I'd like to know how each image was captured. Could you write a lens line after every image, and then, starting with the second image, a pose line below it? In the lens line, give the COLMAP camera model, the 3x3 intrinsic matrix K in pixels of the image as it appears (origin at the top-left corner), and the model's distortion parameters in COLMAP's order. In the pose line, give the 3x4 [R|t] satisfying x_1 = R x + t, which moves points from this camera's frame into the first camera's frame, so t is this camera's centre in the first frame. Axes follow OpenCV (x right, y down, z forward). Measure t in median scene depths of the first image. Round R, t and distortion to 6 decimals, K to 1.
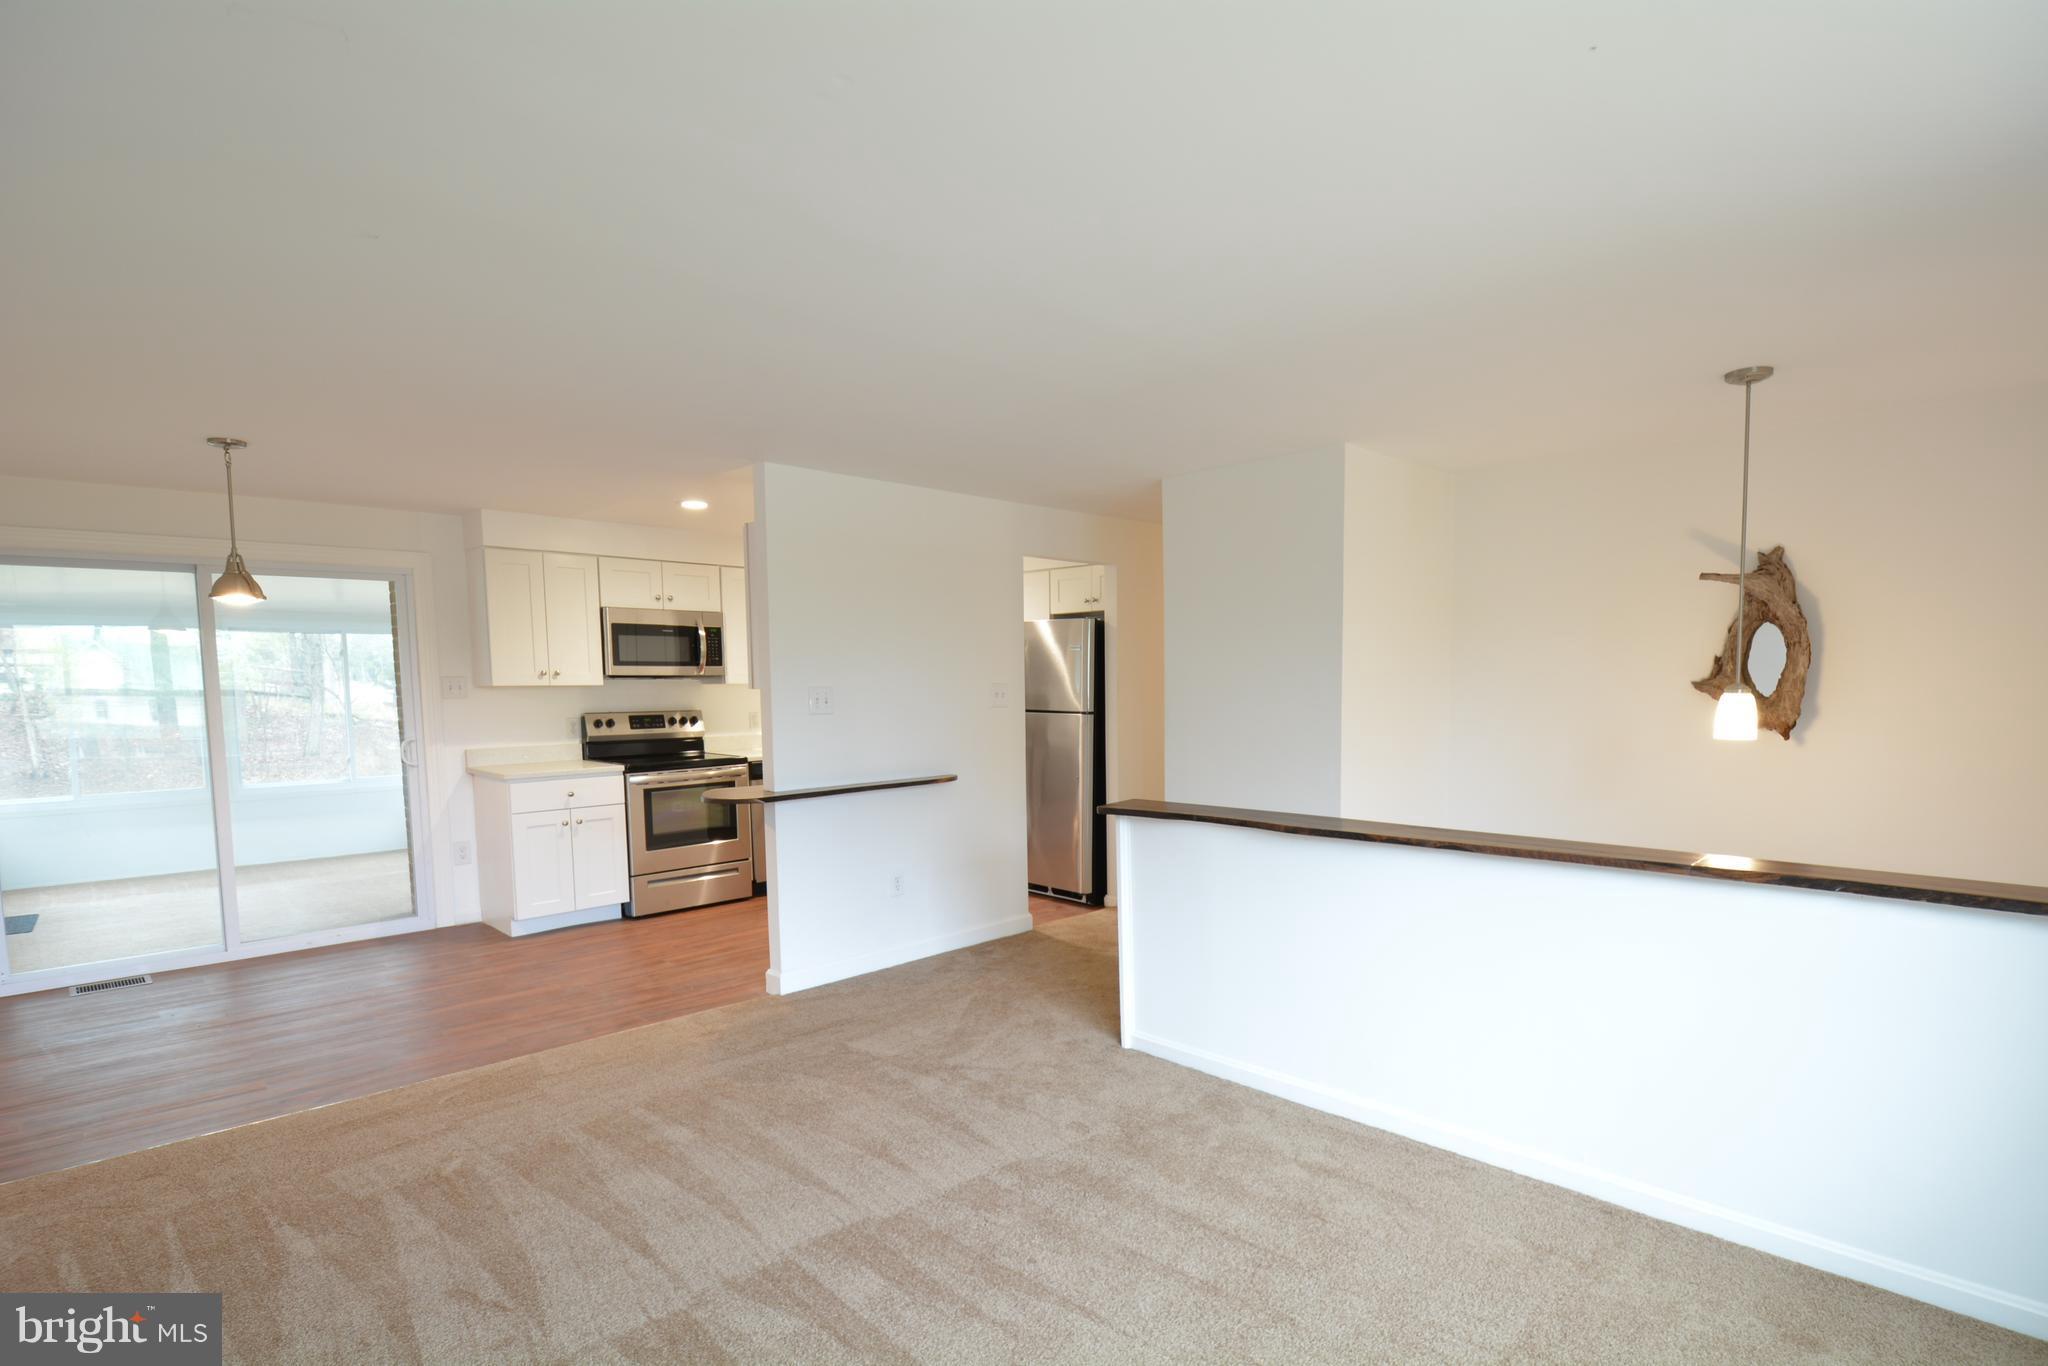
lens RADIAL K [[1009.5, 0, 1051.2], [0, 1009.5, 762.1], [0, 0, 1]] dist [0.025555, -0.029175]
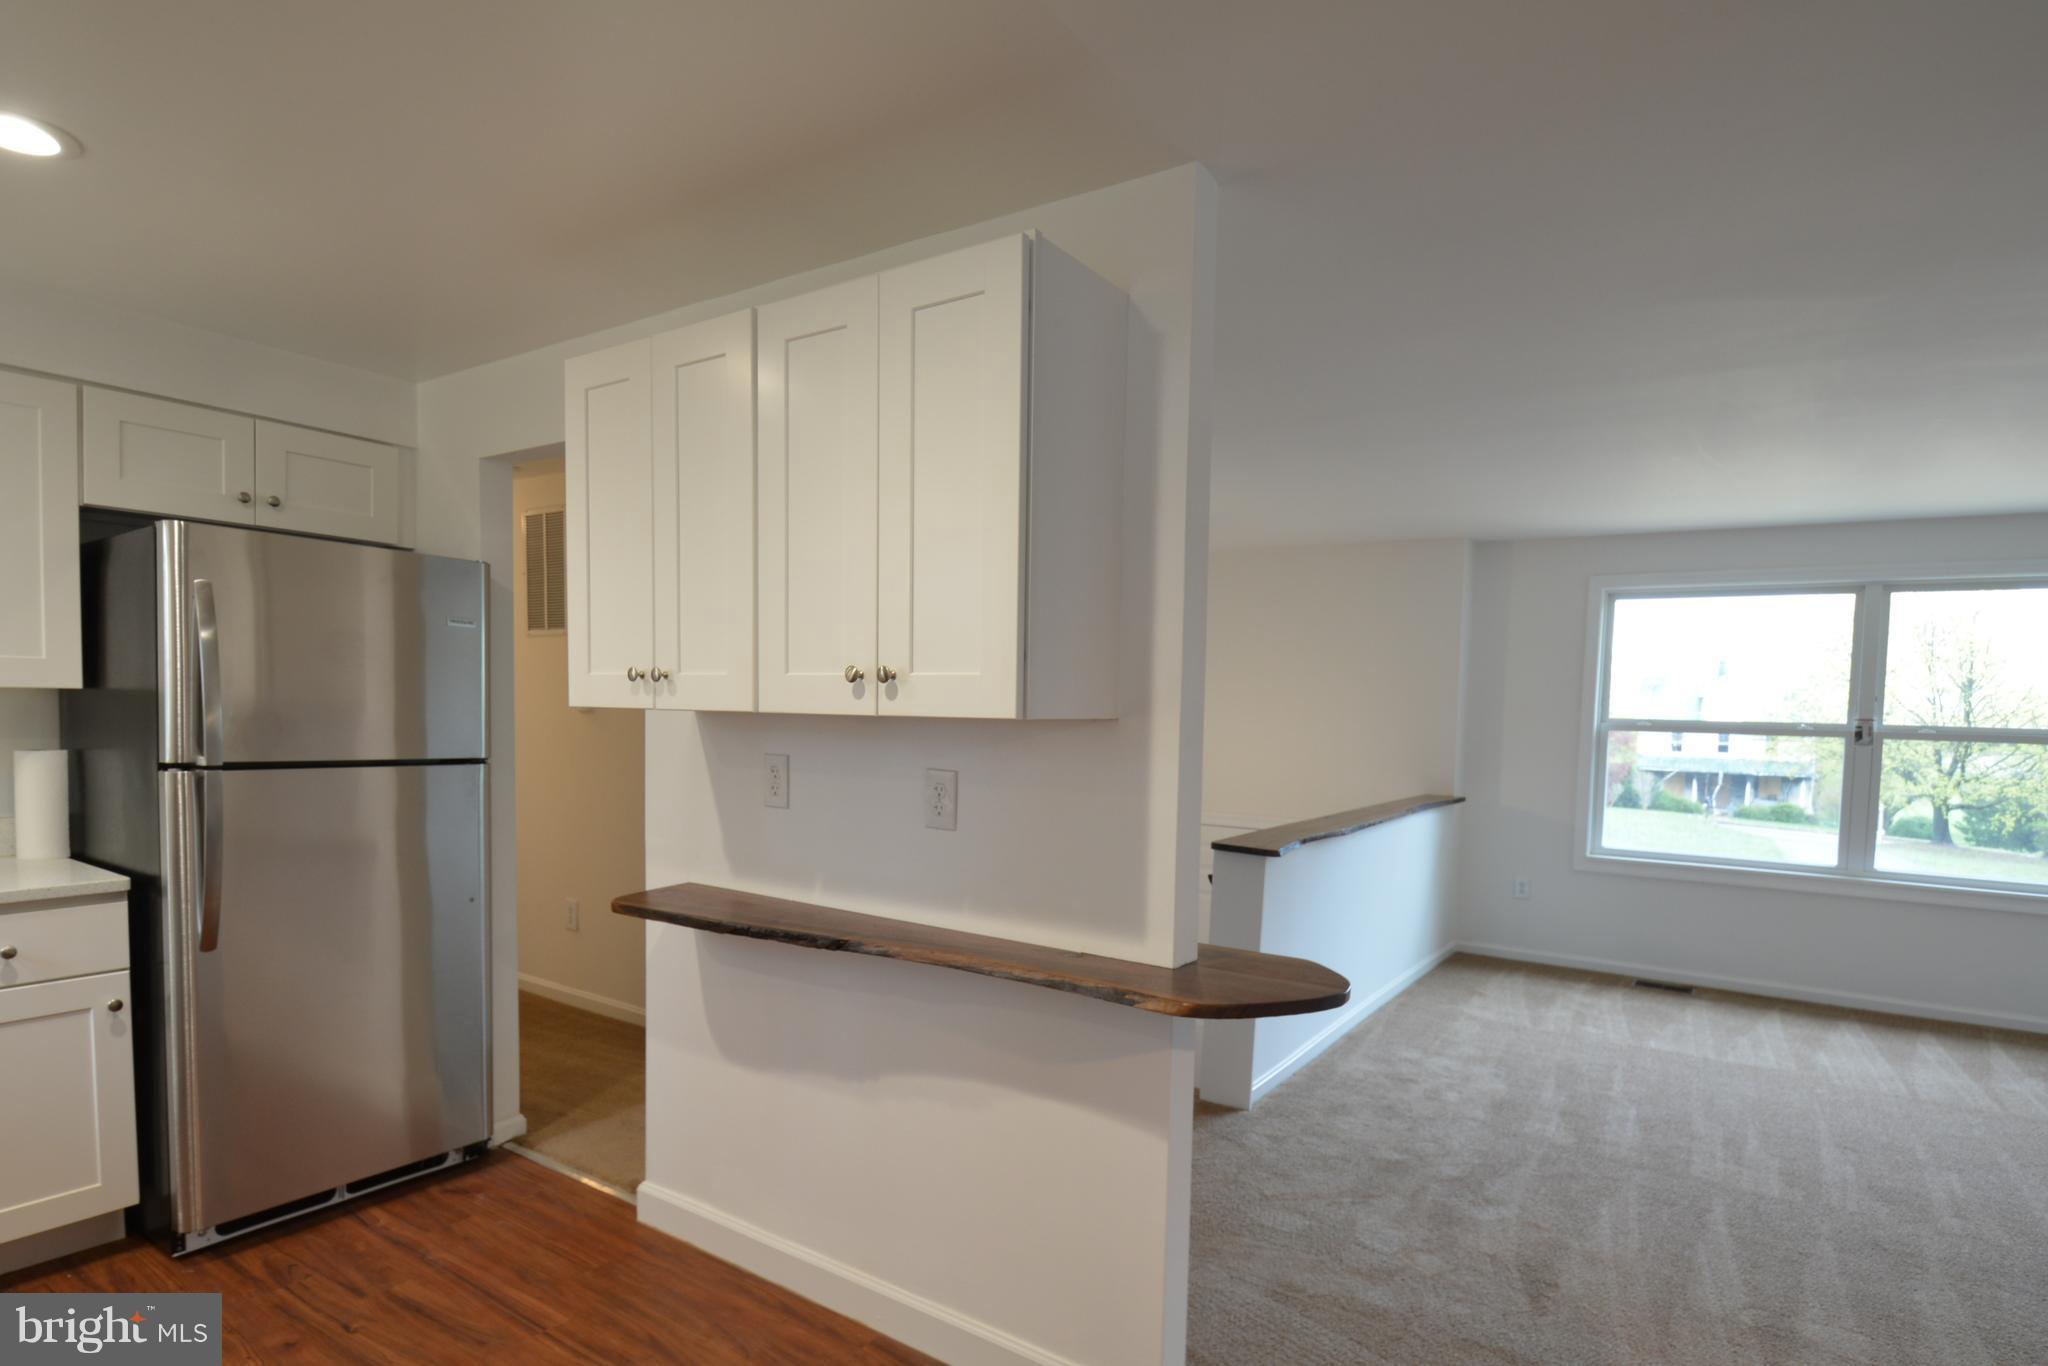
lens RADIAL K [[1069.1, 0, 1049.7], [0, 1069.1, 769.1], [0, 0, 1]] dist [0.029564, -0.032250]
pose [[-0.196453, -0.051460, 0.979162, -0.518366], [0.058717, 0.996212, 0.064137, -0.062483], [-0.978753, 0.070094, -0.192687, 0.839684]]
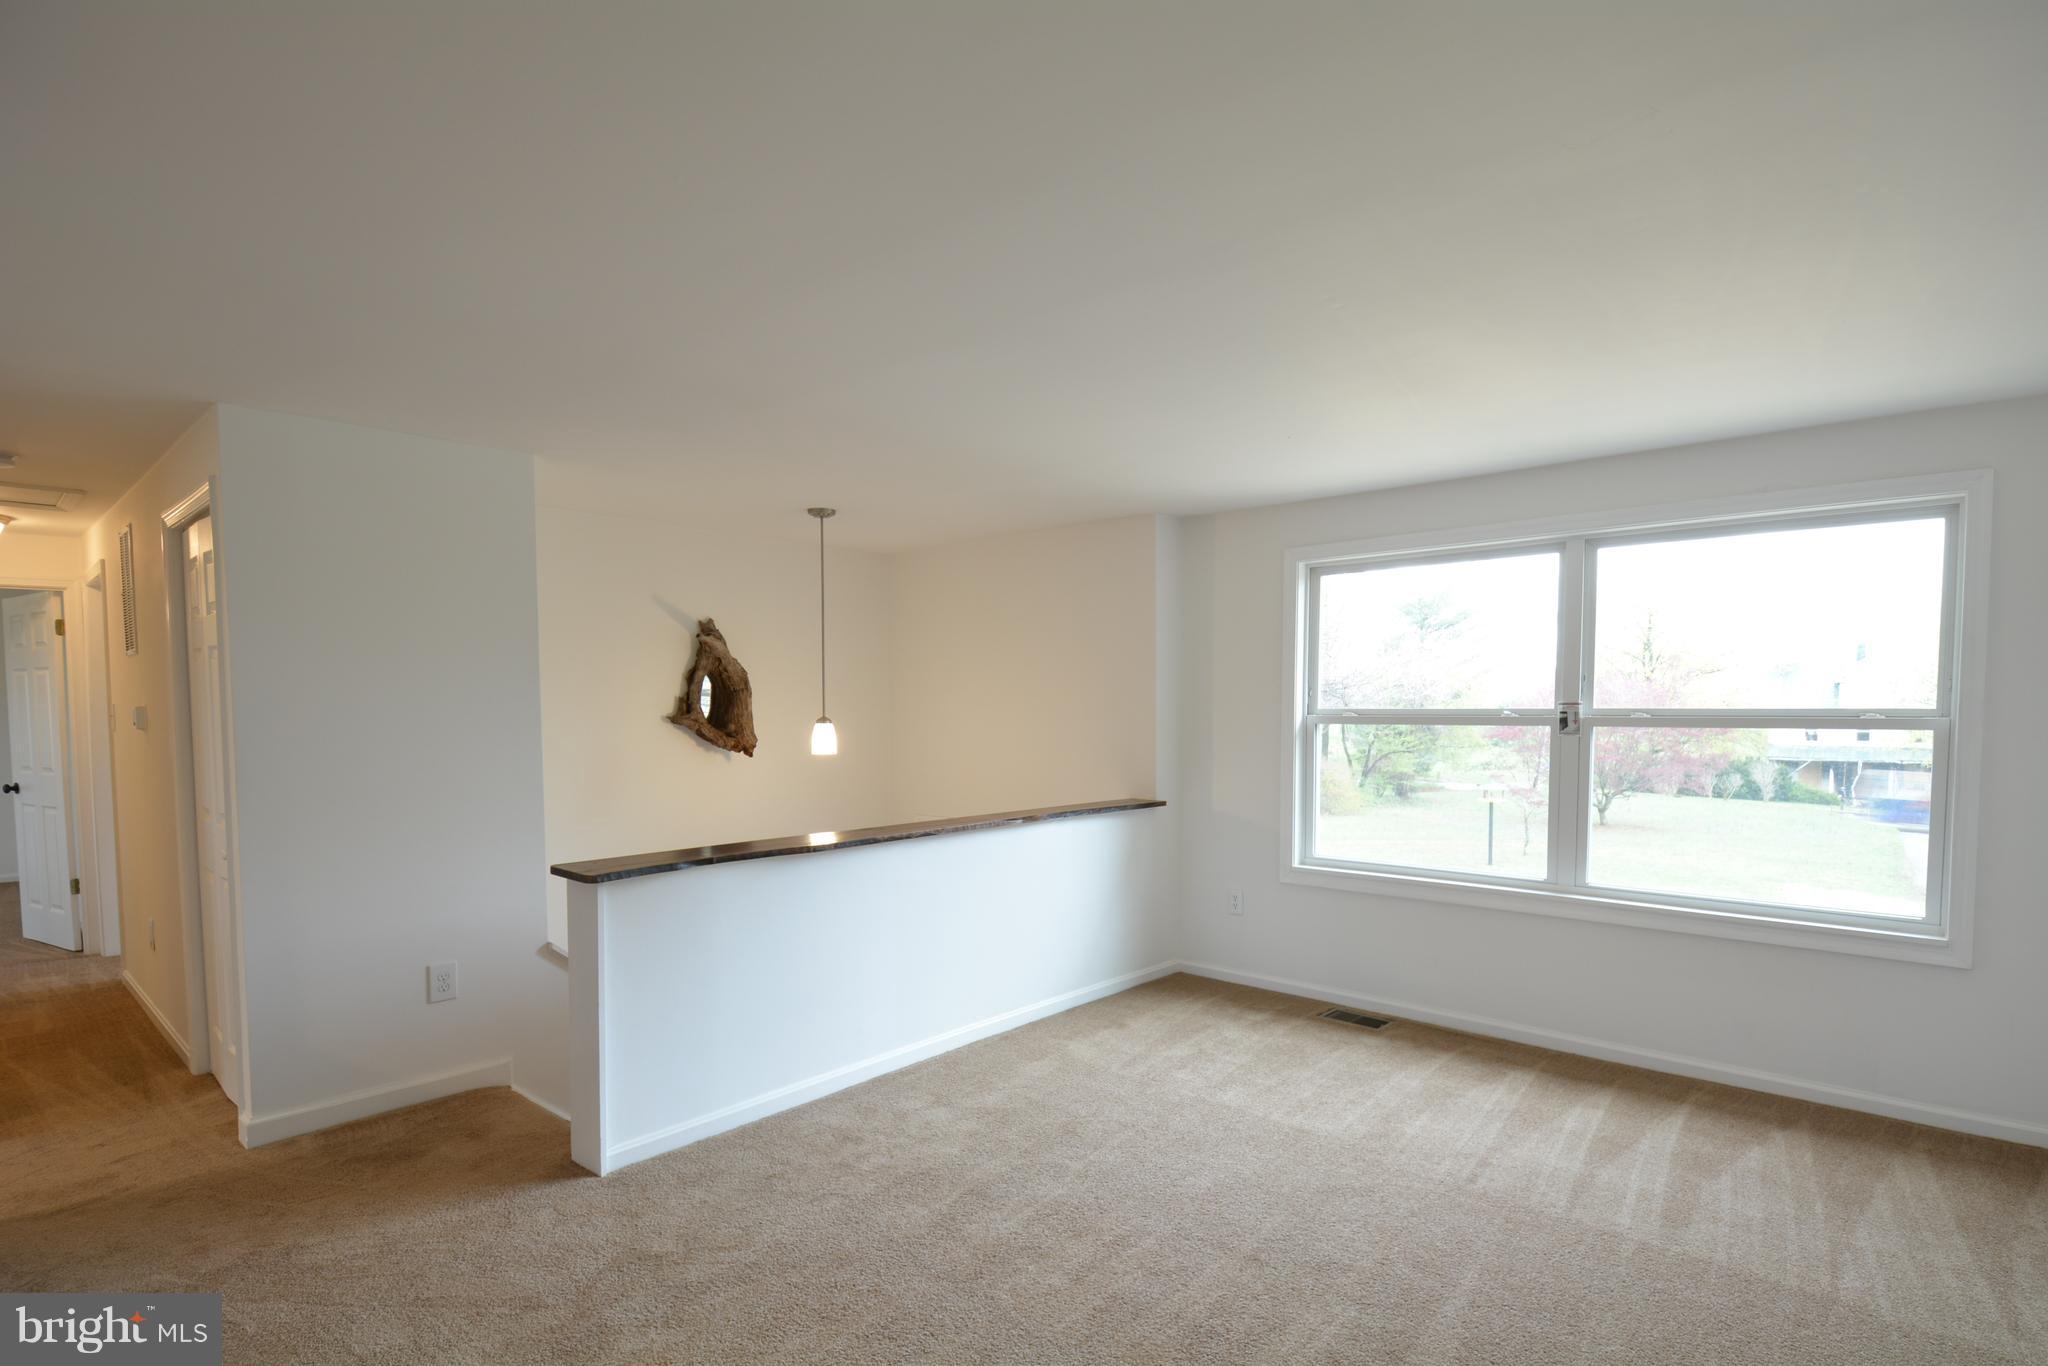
lens RADIAL K [[1009.5, 0, 1051.2], [0, 1009.5, 762.1], [0, 0, 1]] dist [0.025555, -0.029175]
pose [[-0.062316, -0.041538, 0.997192, -0.454526], [0.083270, 0.995434, 0.046668, -0.030317], [-0.994577, 0.085944, -0.058573, 0.426510]]
